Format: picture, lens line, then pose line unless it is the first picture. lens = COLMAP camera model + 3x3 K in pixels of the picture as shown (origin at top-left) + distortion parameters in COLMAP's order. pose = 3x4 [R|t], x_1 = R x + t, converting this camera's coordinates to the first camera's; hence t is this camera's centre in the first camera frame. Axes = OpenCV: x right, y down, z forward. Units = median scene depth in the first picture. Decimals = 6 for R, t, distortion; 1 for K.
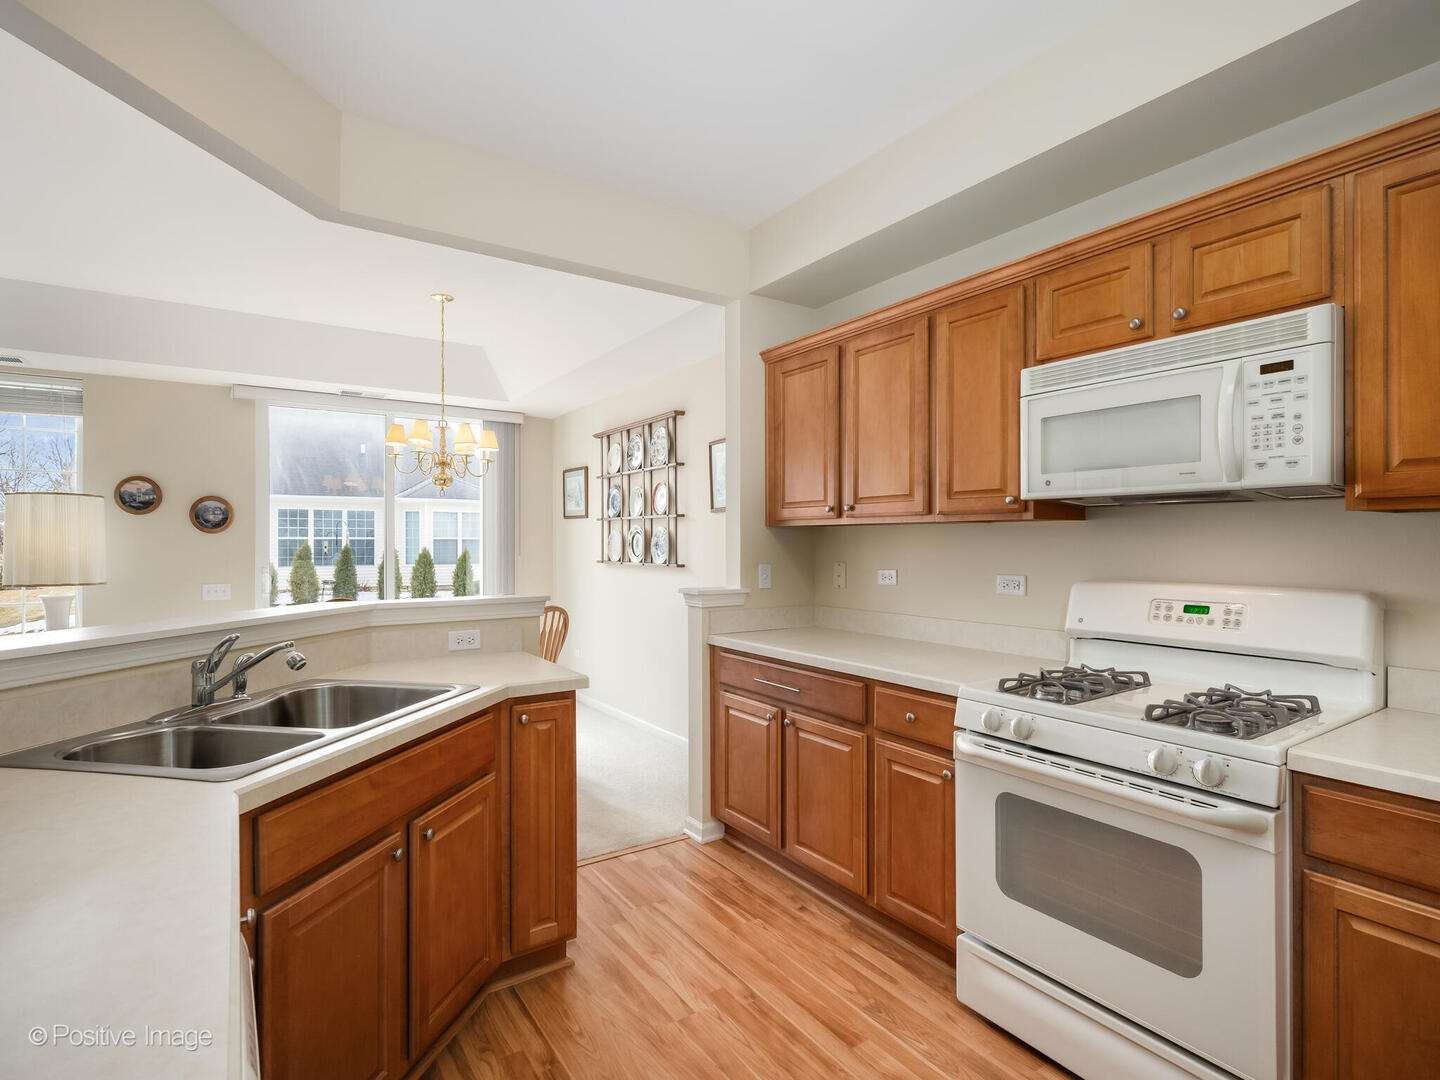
lens RADIAL K [[724.2, 0, 720.0], [0, 724.2, 540.0], [0, 0, 1]] dist [-0.003662, -0.000257]
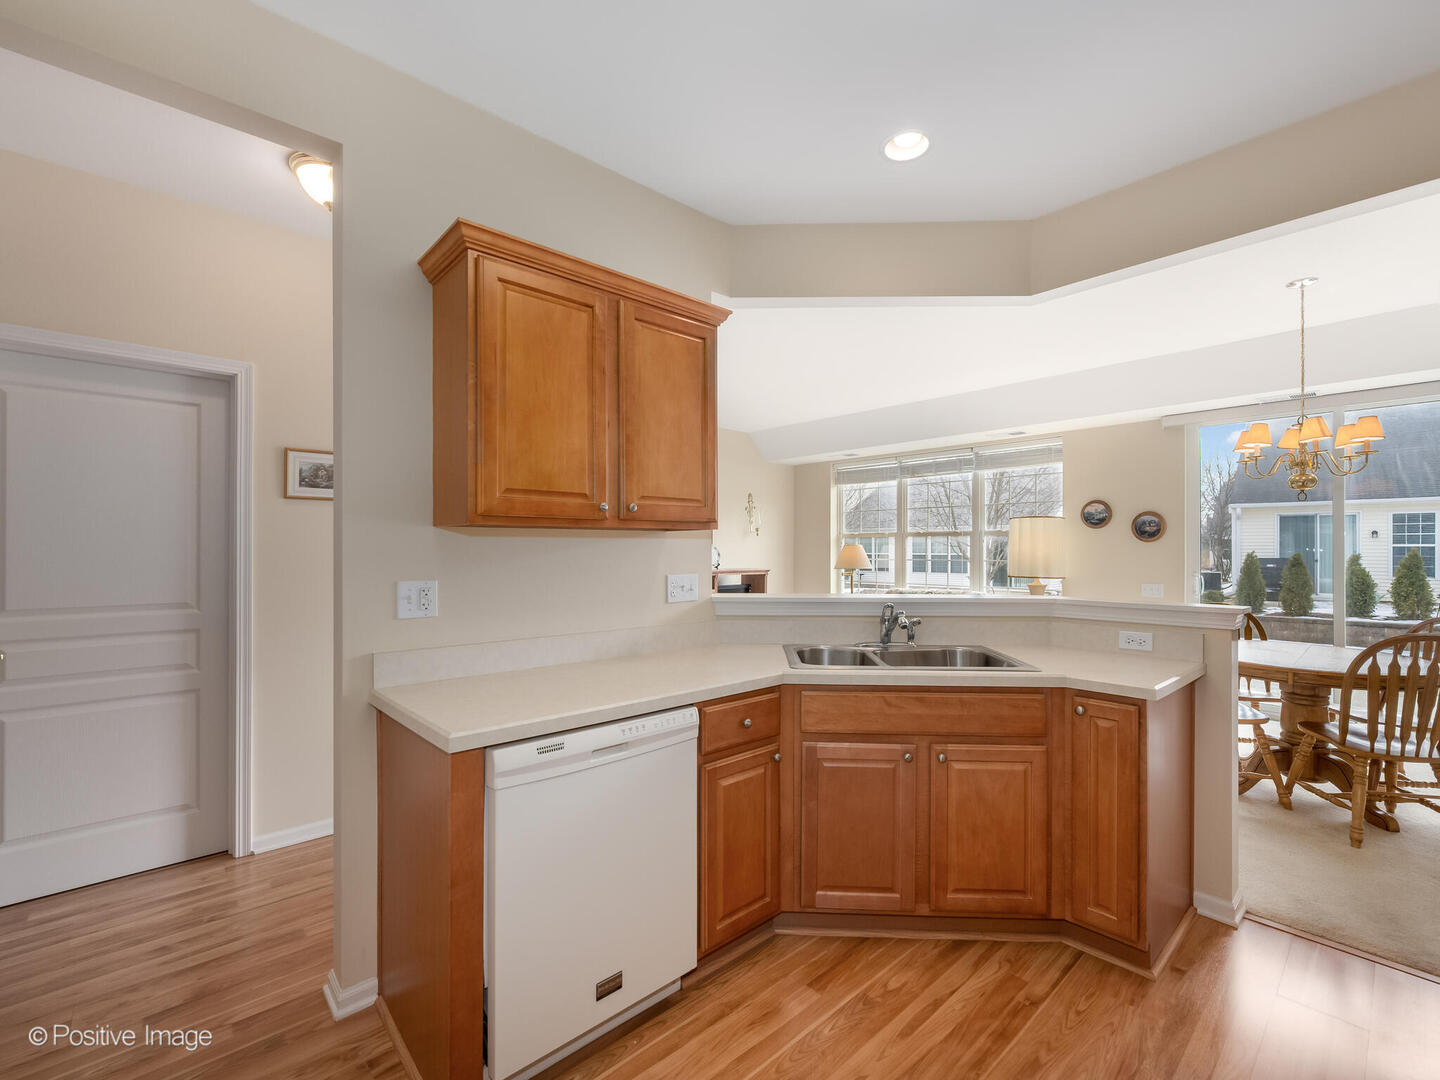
lens RADIAL K [[633.8, 0, 726.0], [0, 633.8, 548.6], [0, 0, 1]] dist [-0.002887, -0.000425]
pose [[0.152528, 0.001019, -0.988299, 0.256688], [0.000810, 0.999999, 0.001156, -0.000088], [0.988299, -0.000976, 0.152527, 0.137961]]
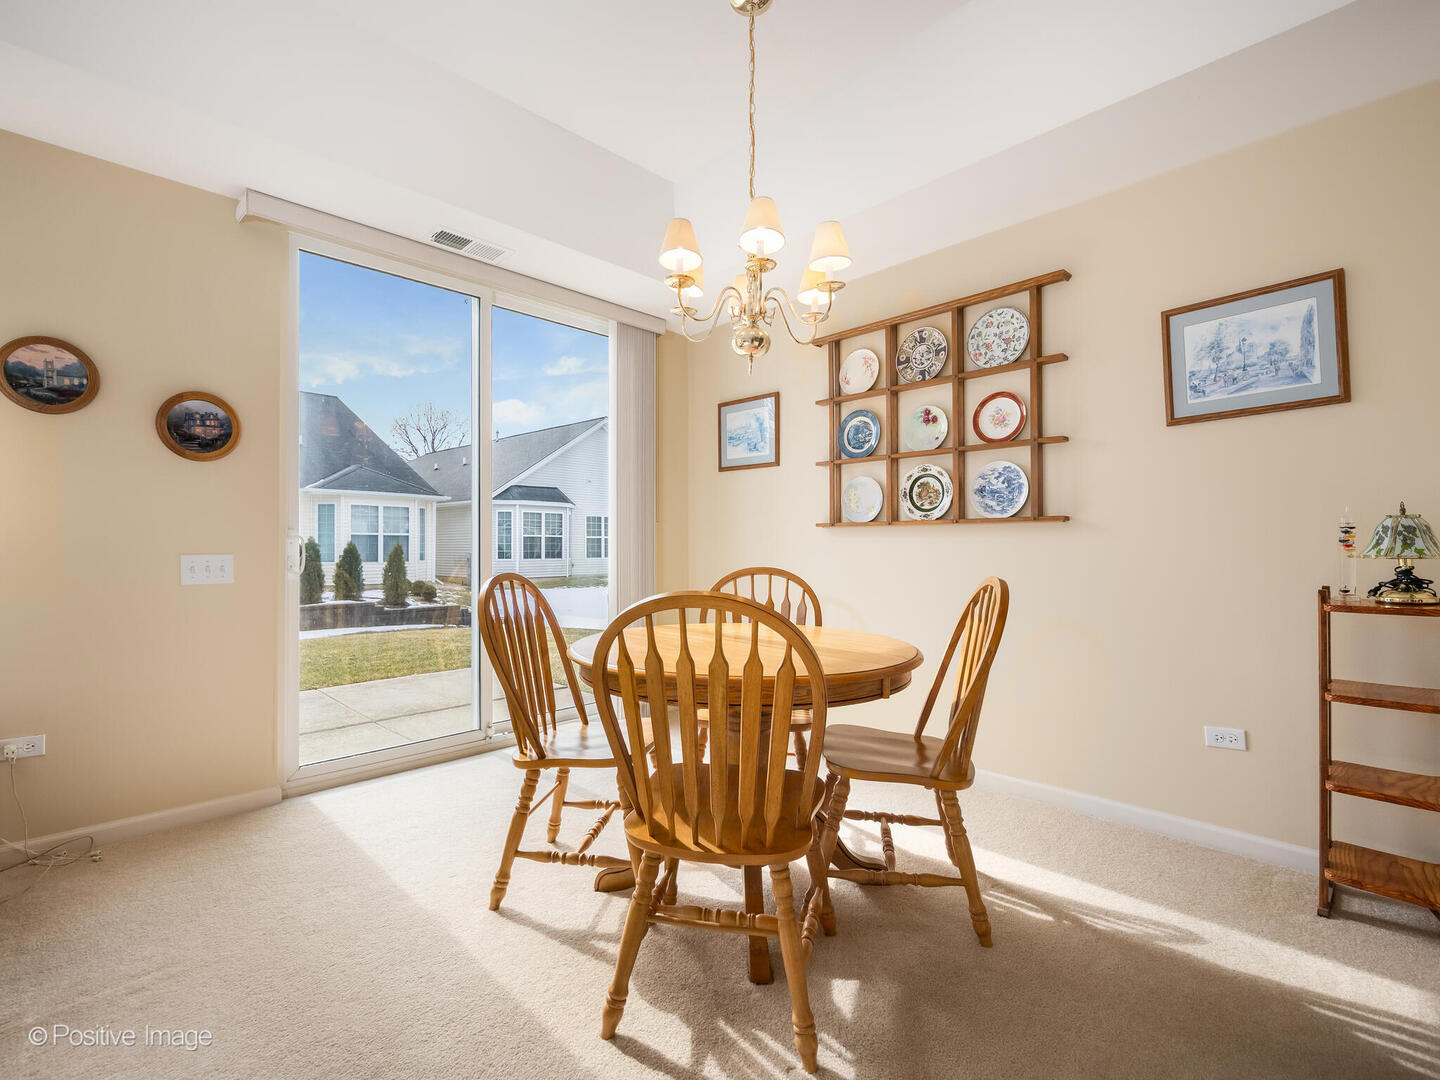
lens RADIAL K [[658.5, 0, 720.0], [0, 658.5, 540.0], [0, 0, 1]] dist [0.001717, -0.000290]
pose [[0.983128, 0.002282, 0.182907, -0.429038], [-0.000778, 0.999965, -0.008291, 0.056349], [-0.182919, 0.008009, 0.983095, 0.464424]]
